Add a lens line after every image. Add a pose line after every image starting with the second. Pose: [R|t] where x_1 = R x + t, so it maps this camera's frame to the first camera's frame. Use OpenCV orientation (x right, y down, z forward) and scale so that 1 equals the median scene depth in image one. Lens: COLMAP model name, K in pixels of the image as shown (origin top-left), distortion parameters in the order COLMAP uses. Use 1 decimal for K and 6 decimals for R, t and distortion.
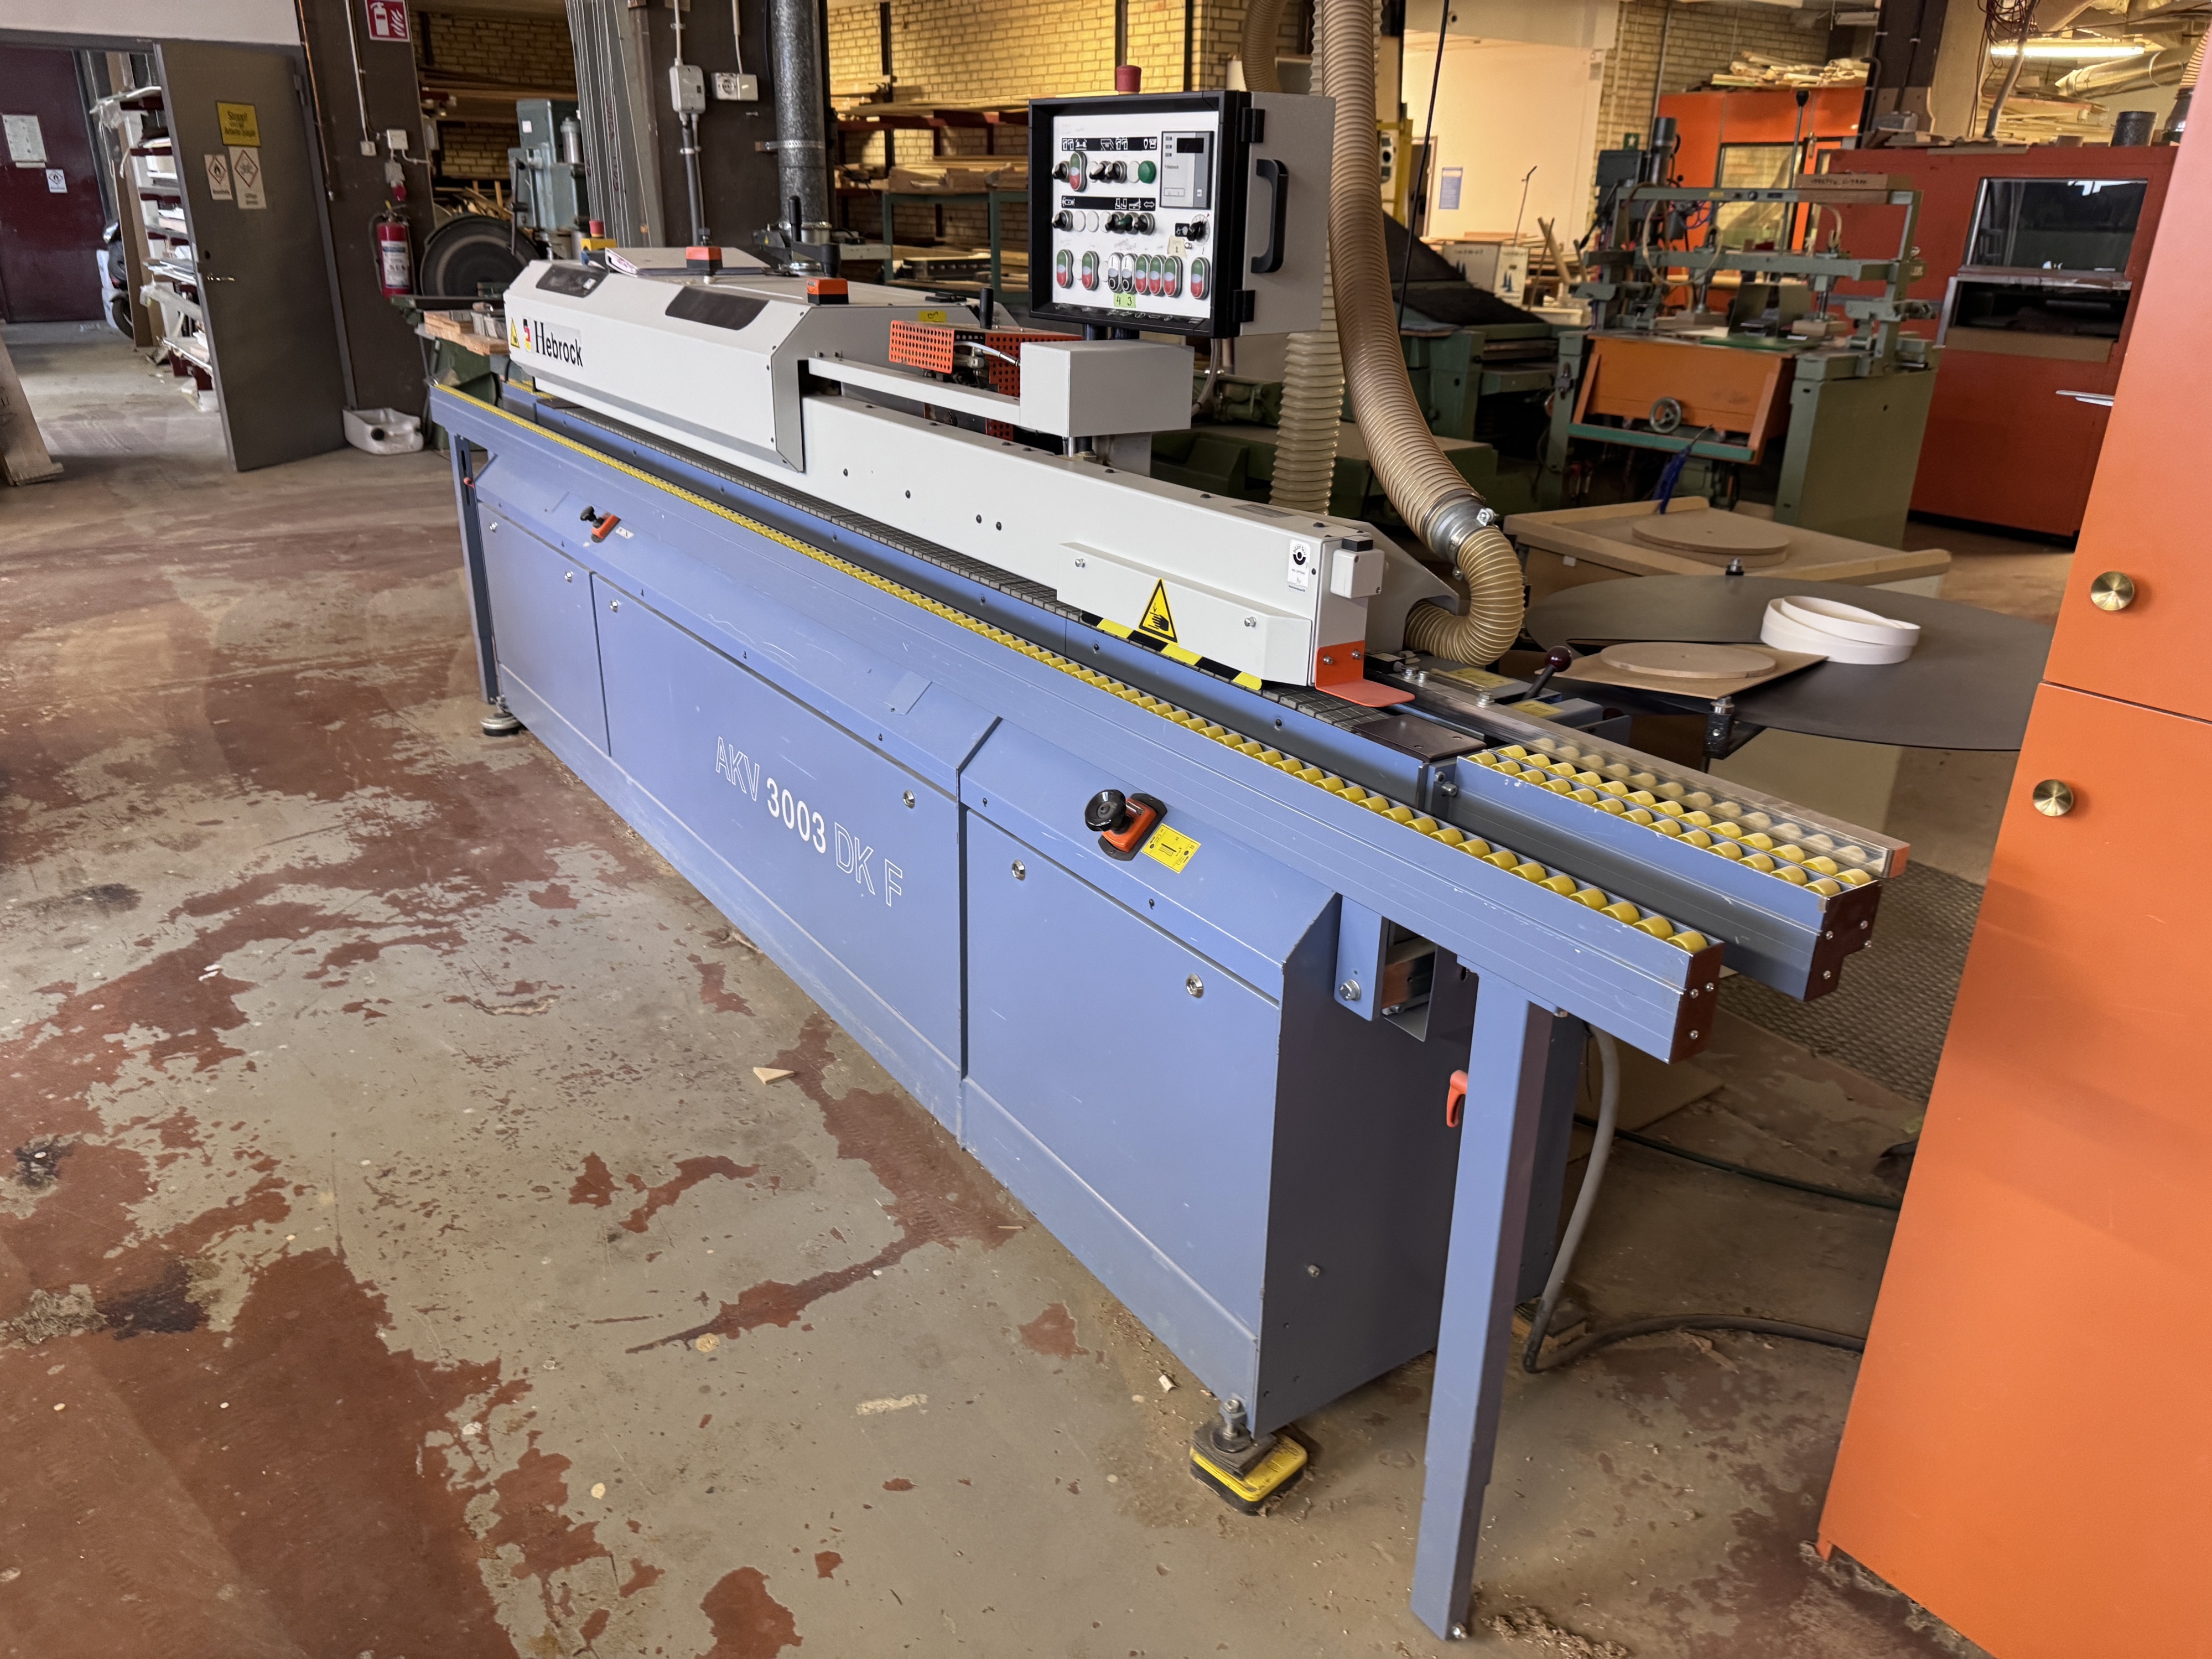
lens RADIAL K [[1569.6, 0, 1070.3], [0, 1569.6, 835.0], [0, 0, 1]] dist [0.022962, -0.037101]
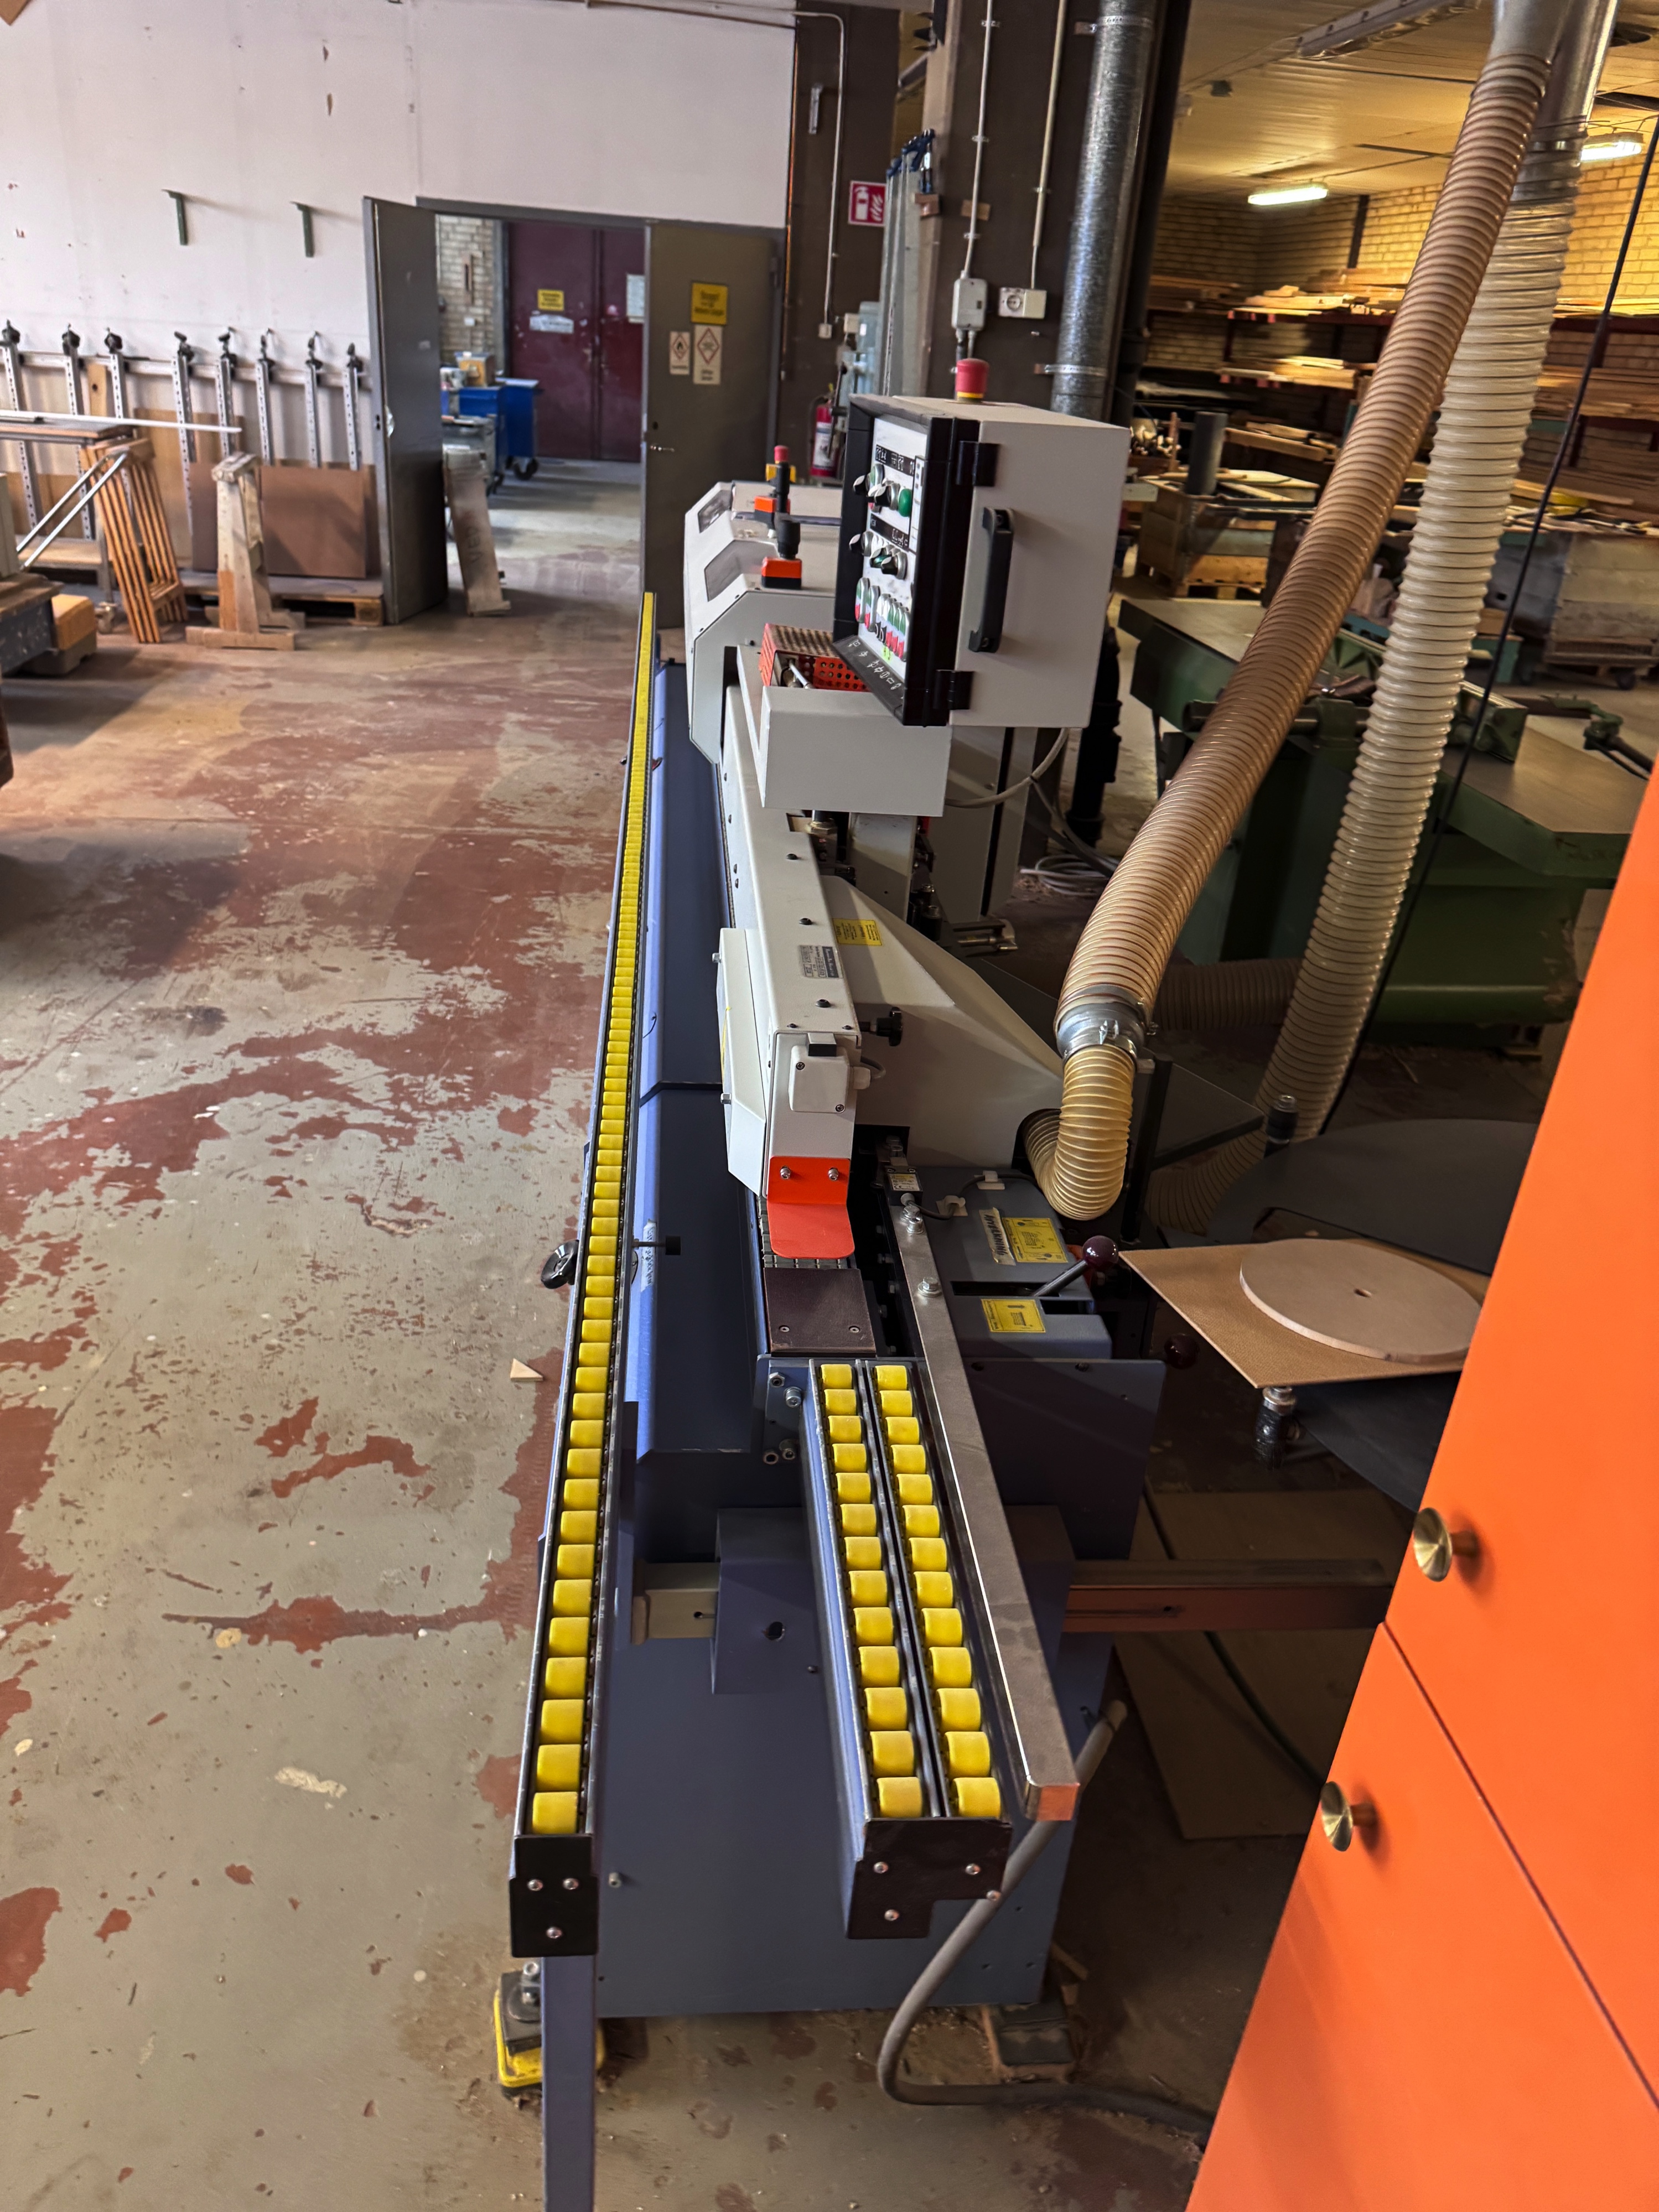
lens RADIAL K [[1569.6, 0, 802.3], [0, 1569.6, 1098.9], [0, 0, 1]] dist [0.022962, -0.037101]
pose [[0.869468, 0.254884, -0.423154, 0.264907], [-0.233391, 0.966927, 0.102866, -0.123400], [0.435378, 0.009322, 0.900200, 0.159650]]
